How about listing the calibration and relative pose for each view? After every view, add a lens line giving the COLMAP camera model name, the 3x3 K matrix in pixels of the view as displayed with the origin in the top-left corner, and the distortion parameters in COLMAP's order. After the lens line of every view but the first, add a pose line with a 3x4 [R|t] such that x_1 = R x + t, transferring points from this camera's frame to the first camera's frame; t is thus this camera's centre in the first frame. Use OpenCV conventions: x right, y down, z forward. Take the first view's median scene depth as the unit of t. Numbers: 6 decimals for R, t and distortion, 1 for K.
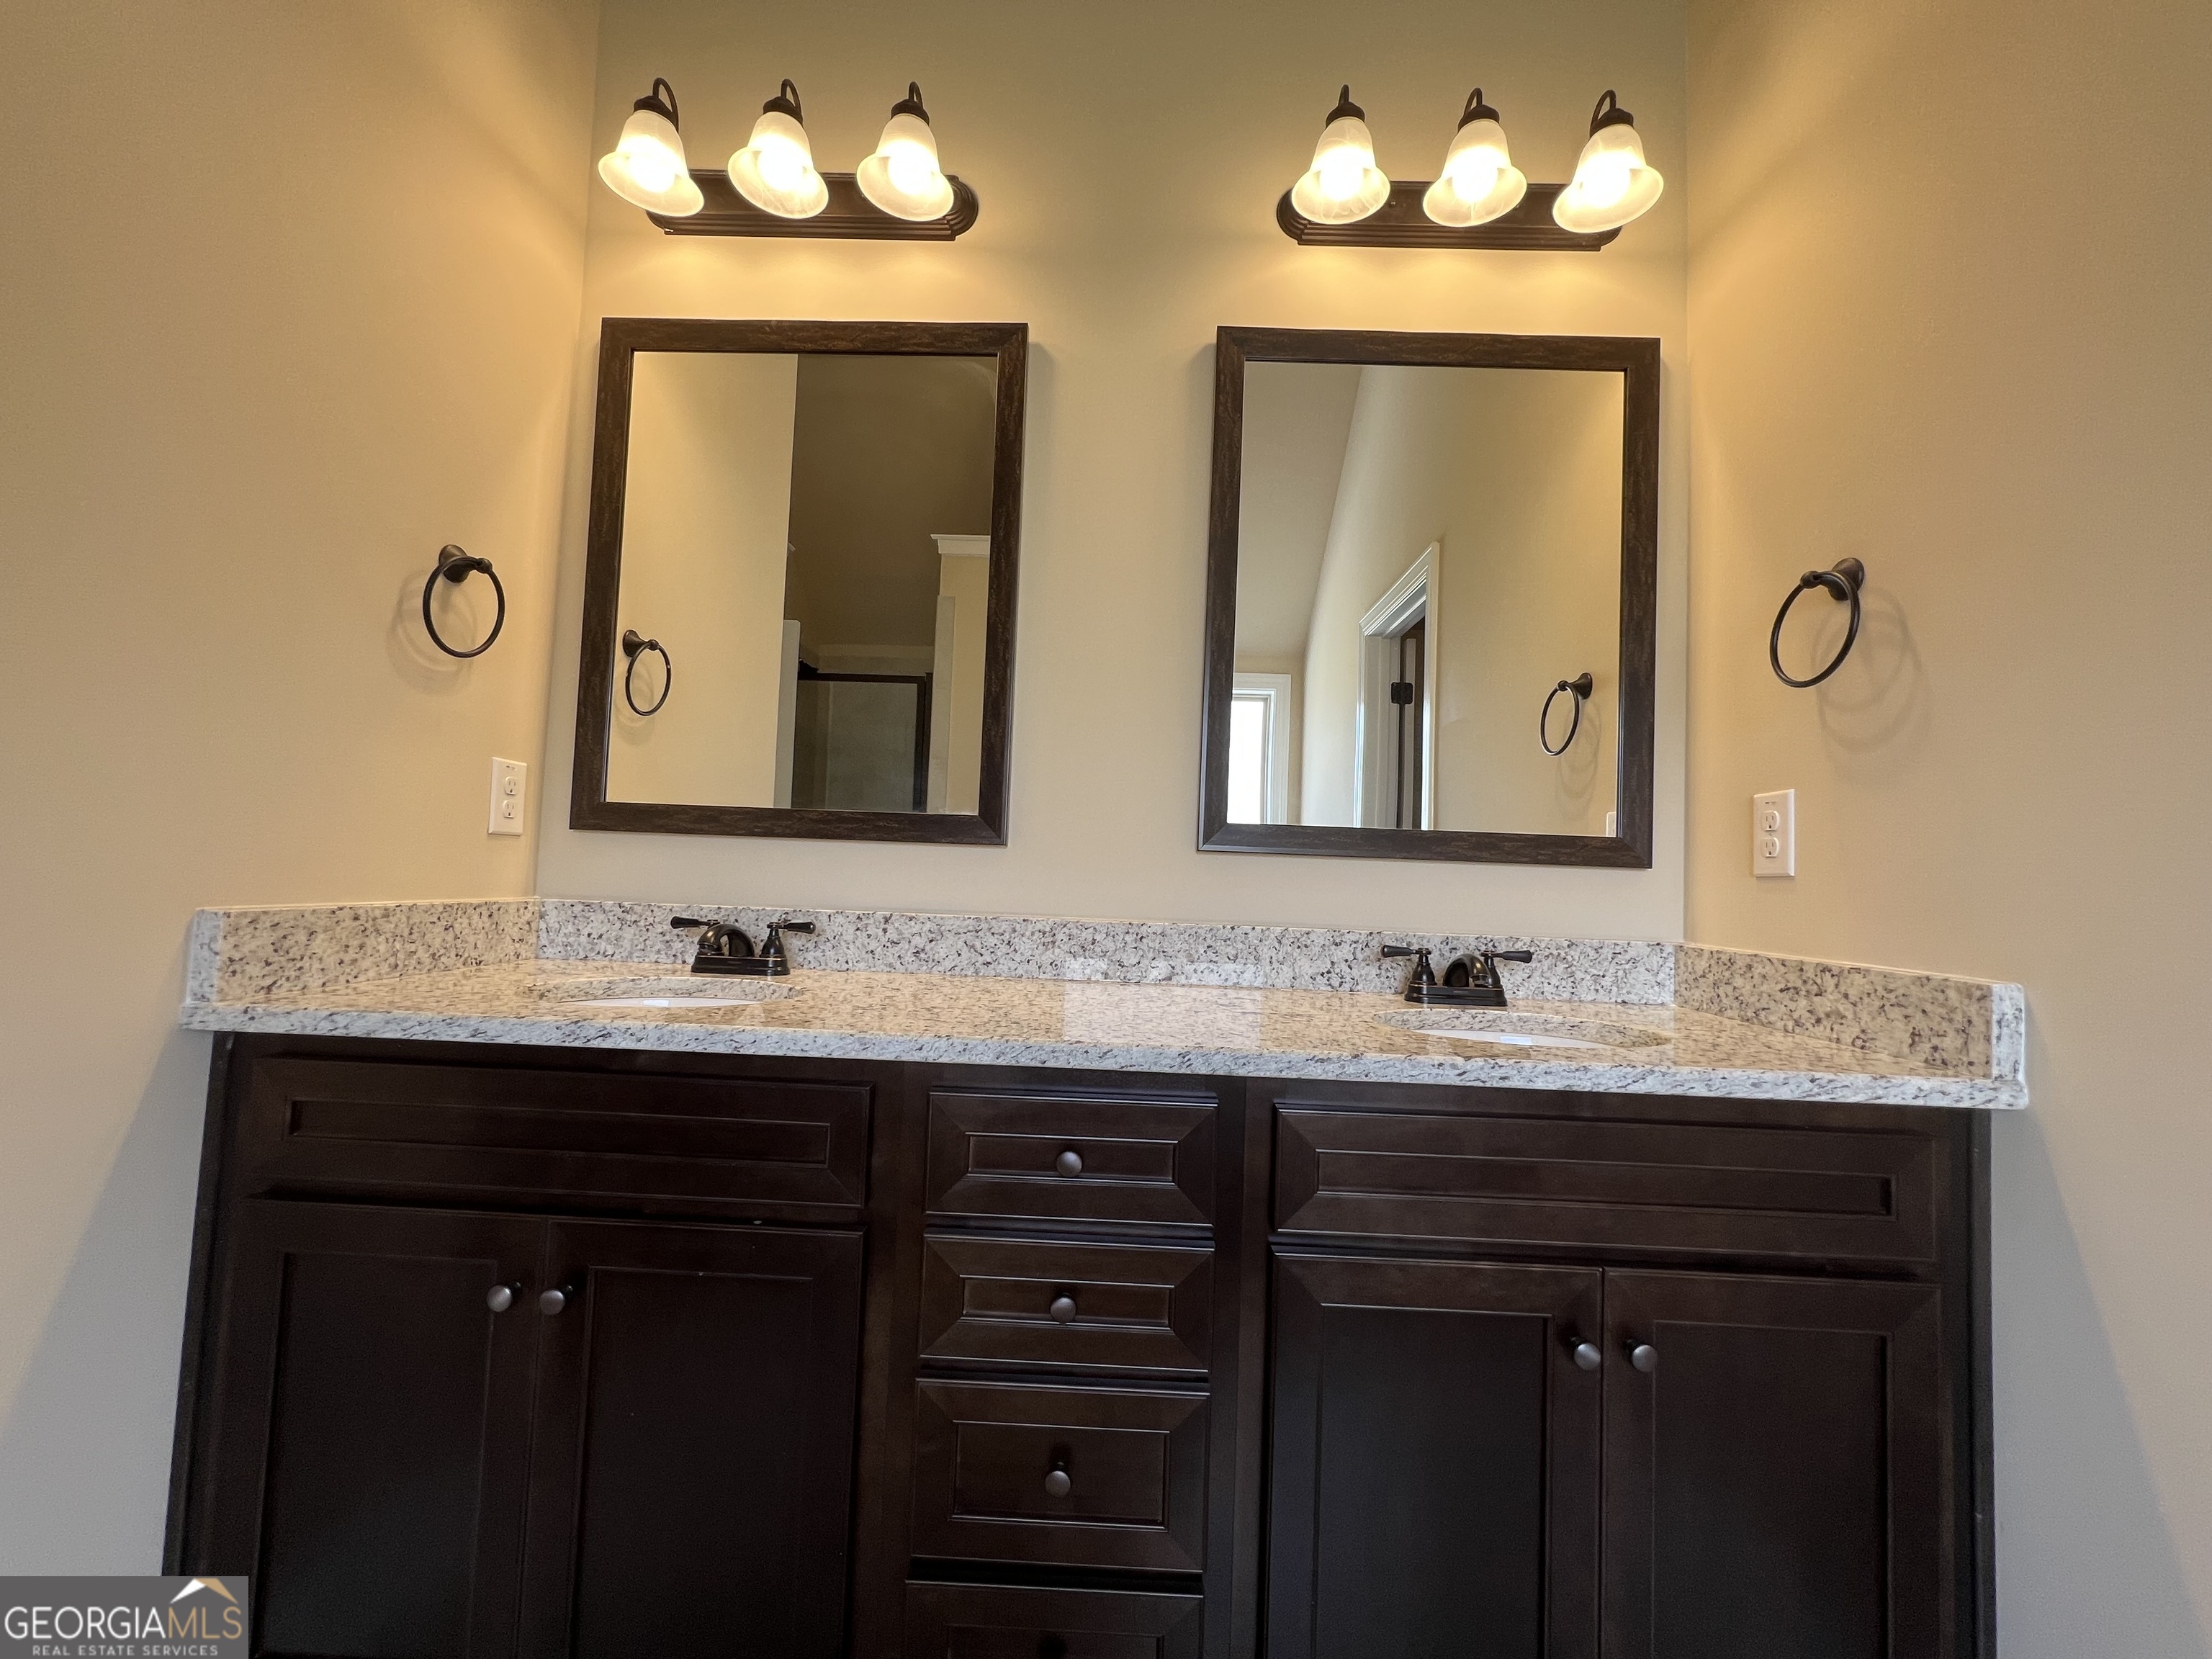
lens RADIAL K [[890.4, 0, 1108.5], [0, 890.4, 834.5], [0, 0, 1]] dist [0.000220, 0.000562]
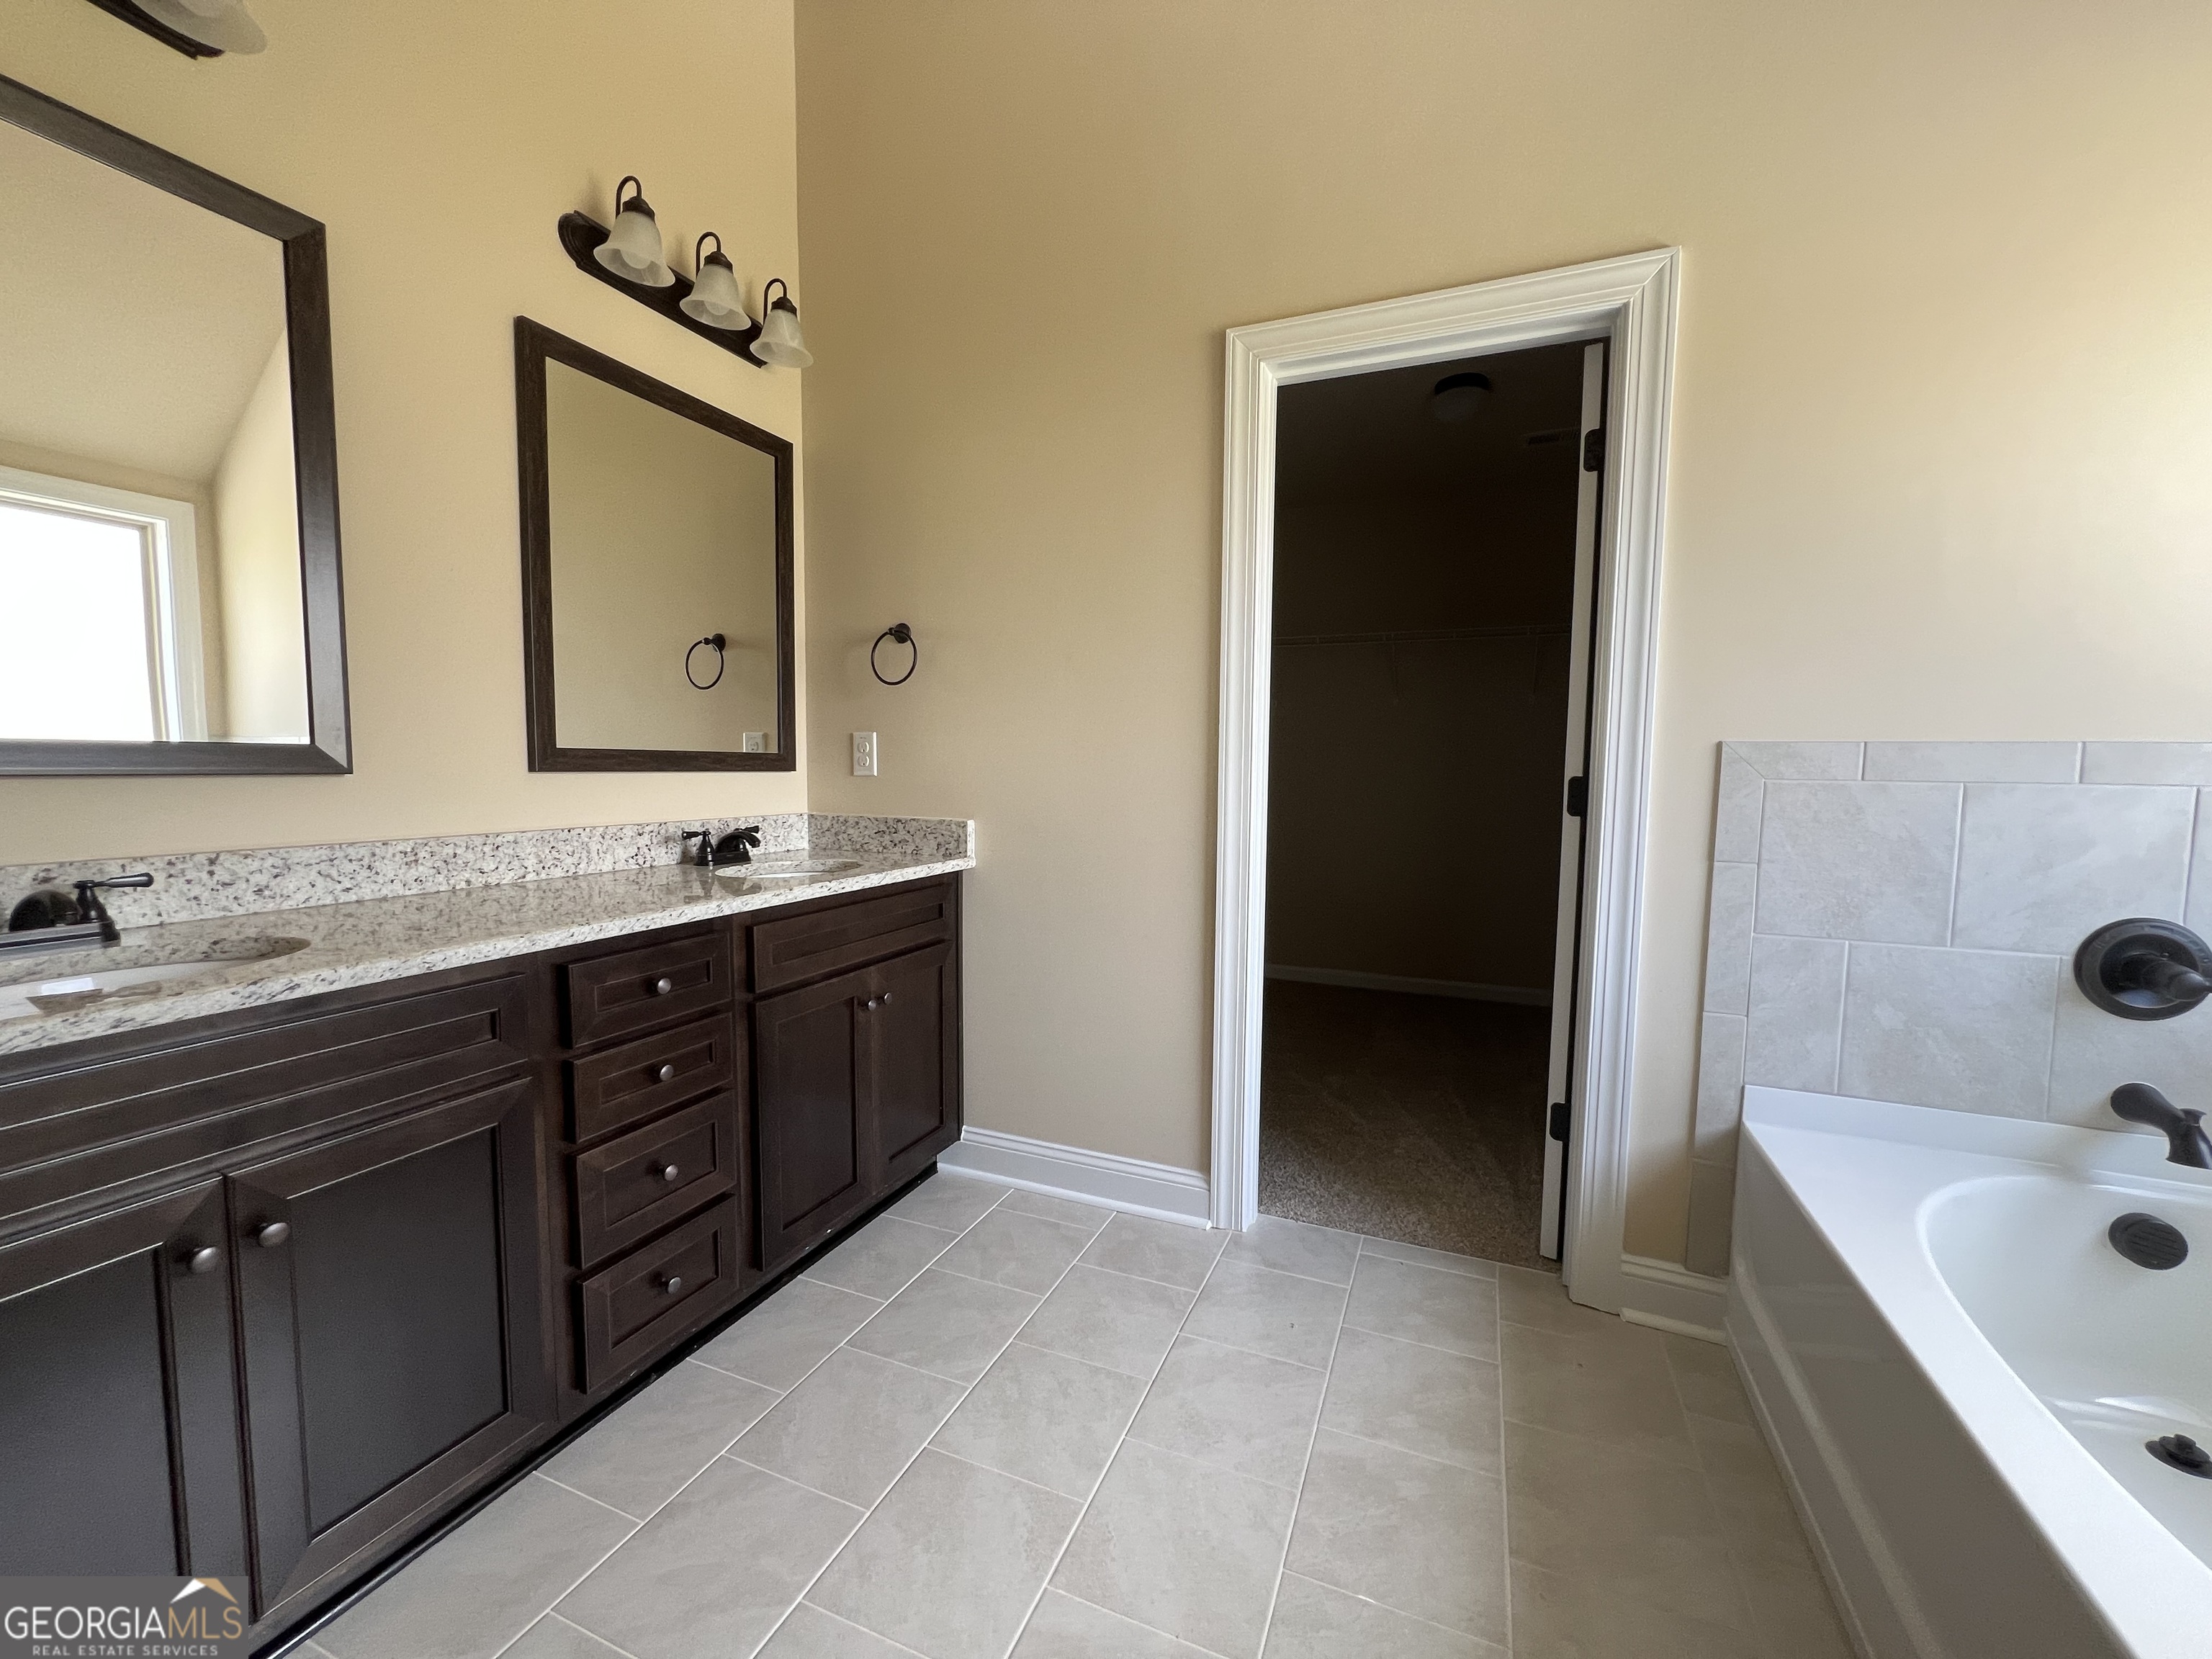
lens RADIAL K [[887.5, 0, 1107.6], [0, 887.5, 834.0], [0, 0, 1]] dist [-0.001622, 0.000846]
pose [[0.371151, -0.106651, 0.922427, -0.764963], [-0.039577, 0.990663, 0.130464, -0.089463], [-0.927729, -0.084929, 0.363465, -0.187777]]
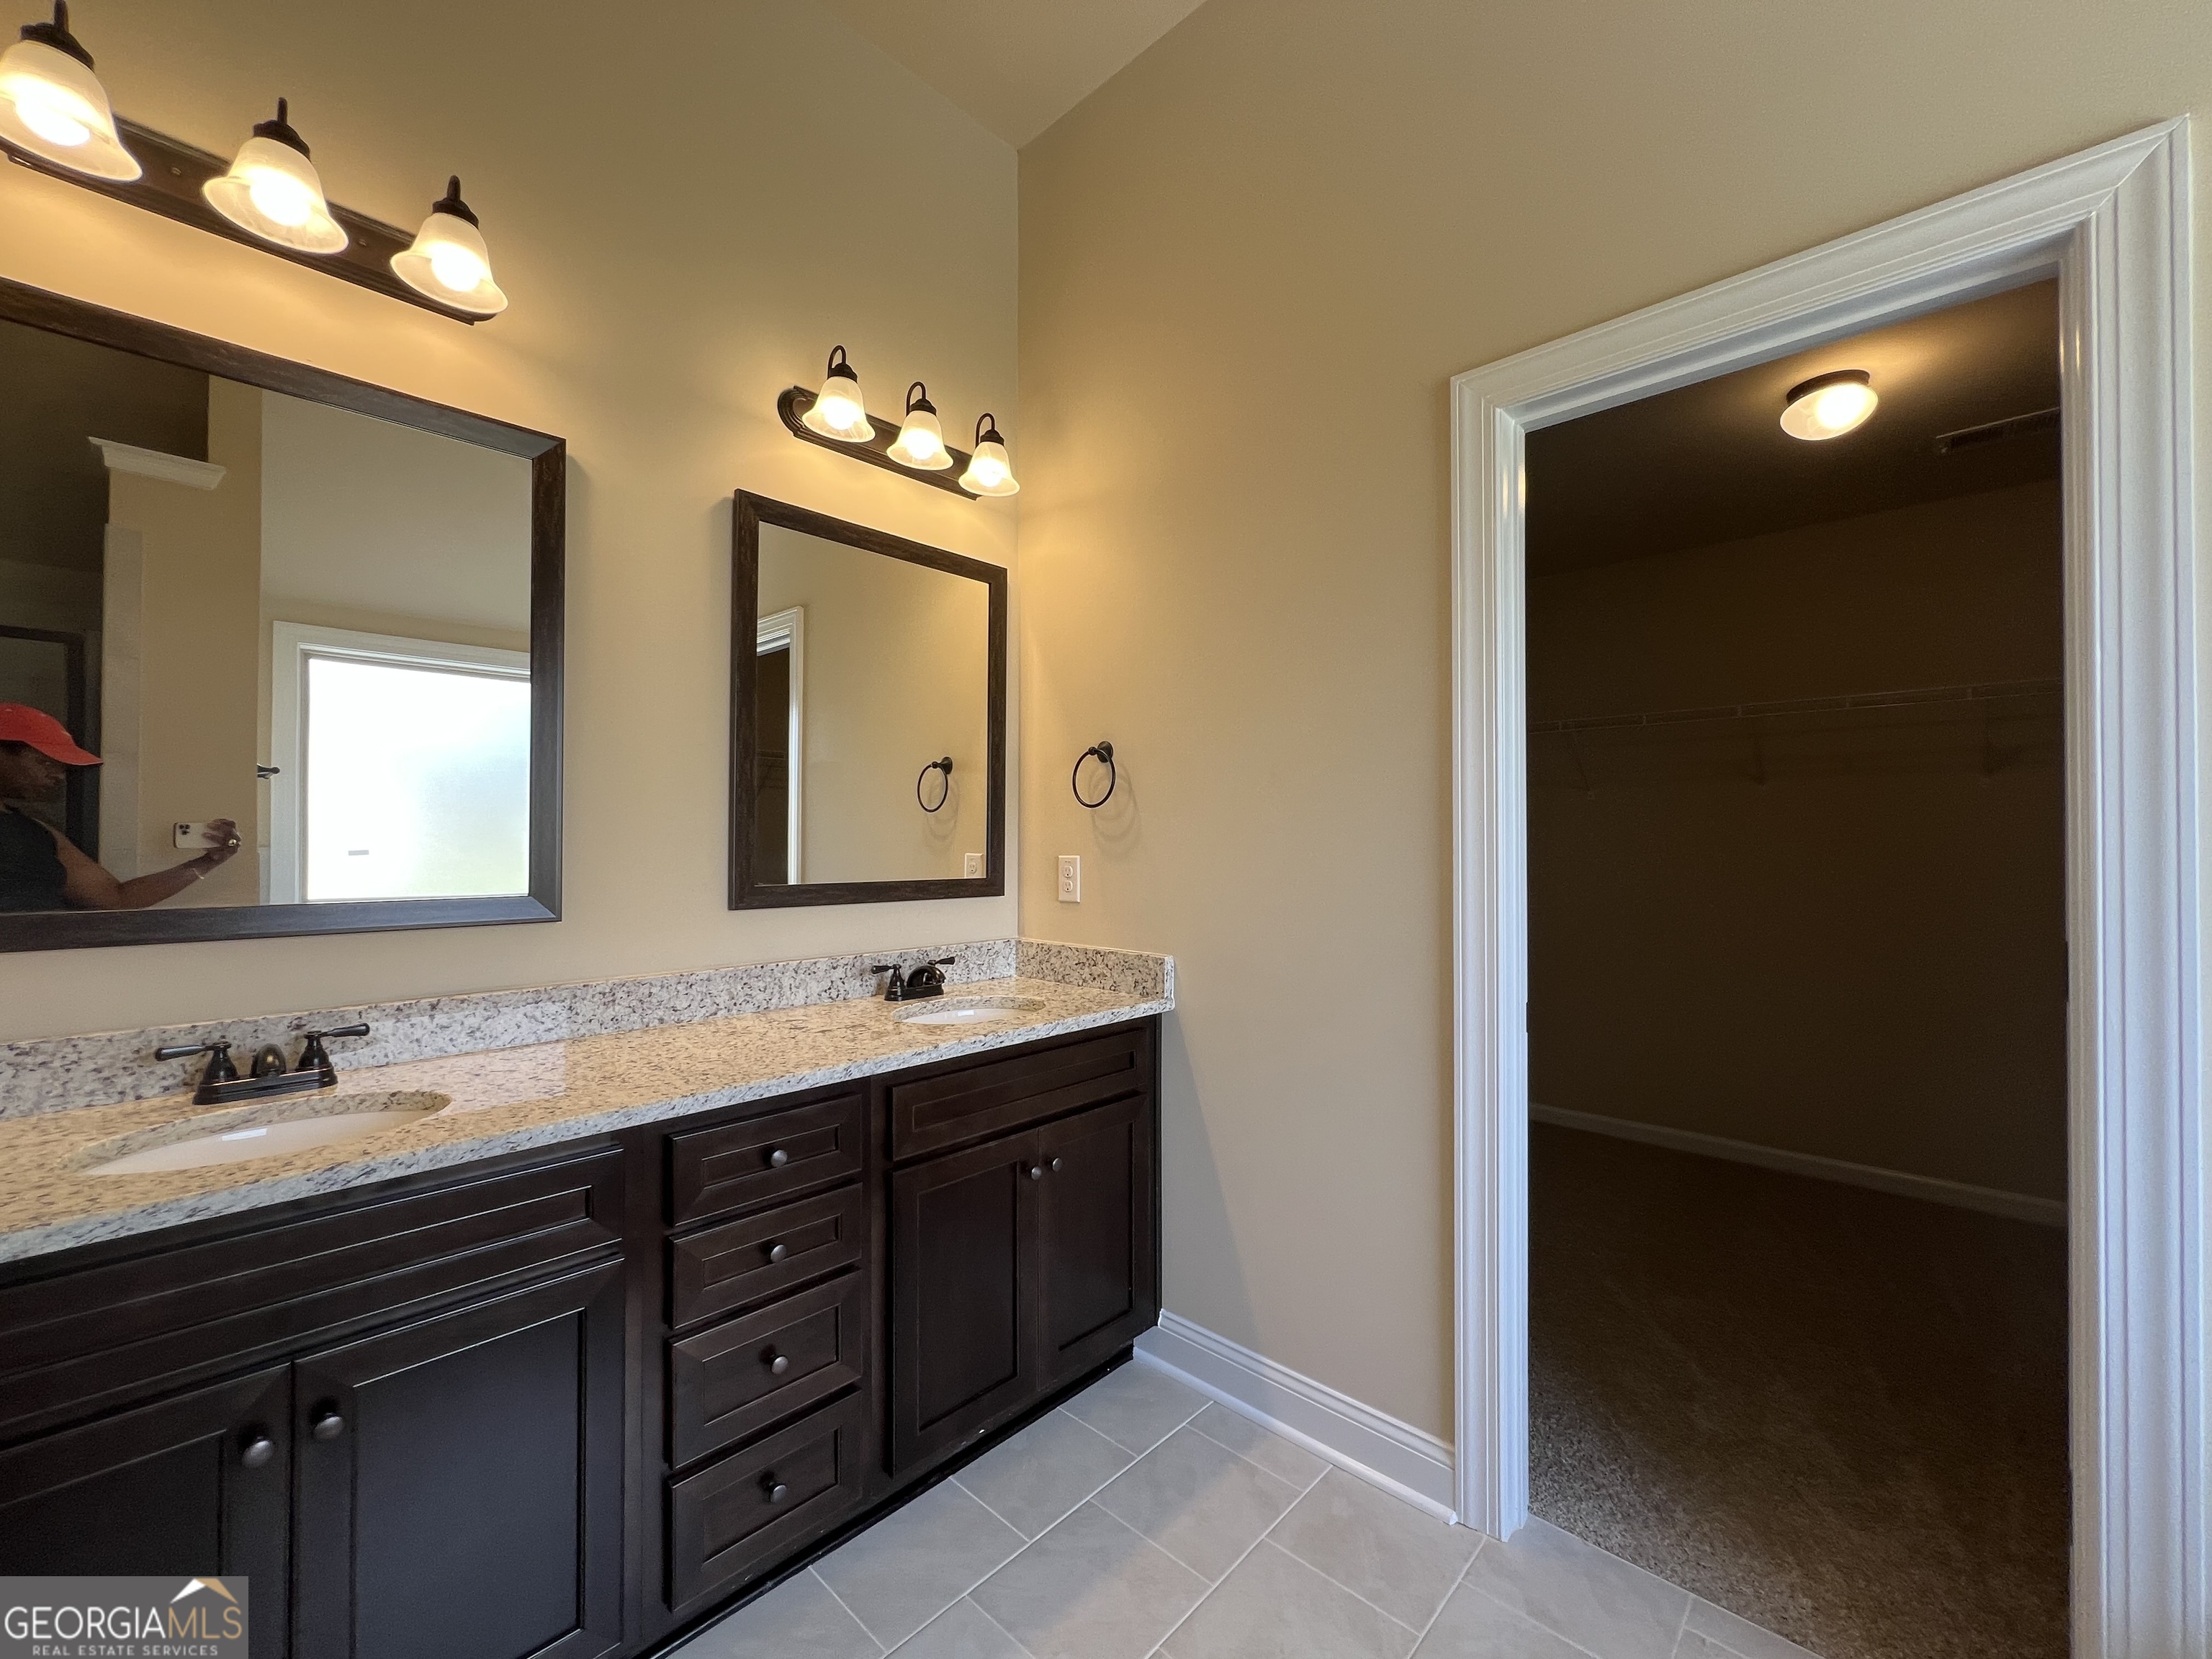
lens RADIAL K [[890.4, 0, 1108.5], [0, 890.4, 834.5], [0, 0, 1]] dist [0.000220, 0.000562]
pose [[0.668404, -0.030884, 0.743157, -0.496295], [-0.010699, 0.998635, 0.051124, -0.164698], [-0.743721, -0.042123, 0.667161, -0.249453]]
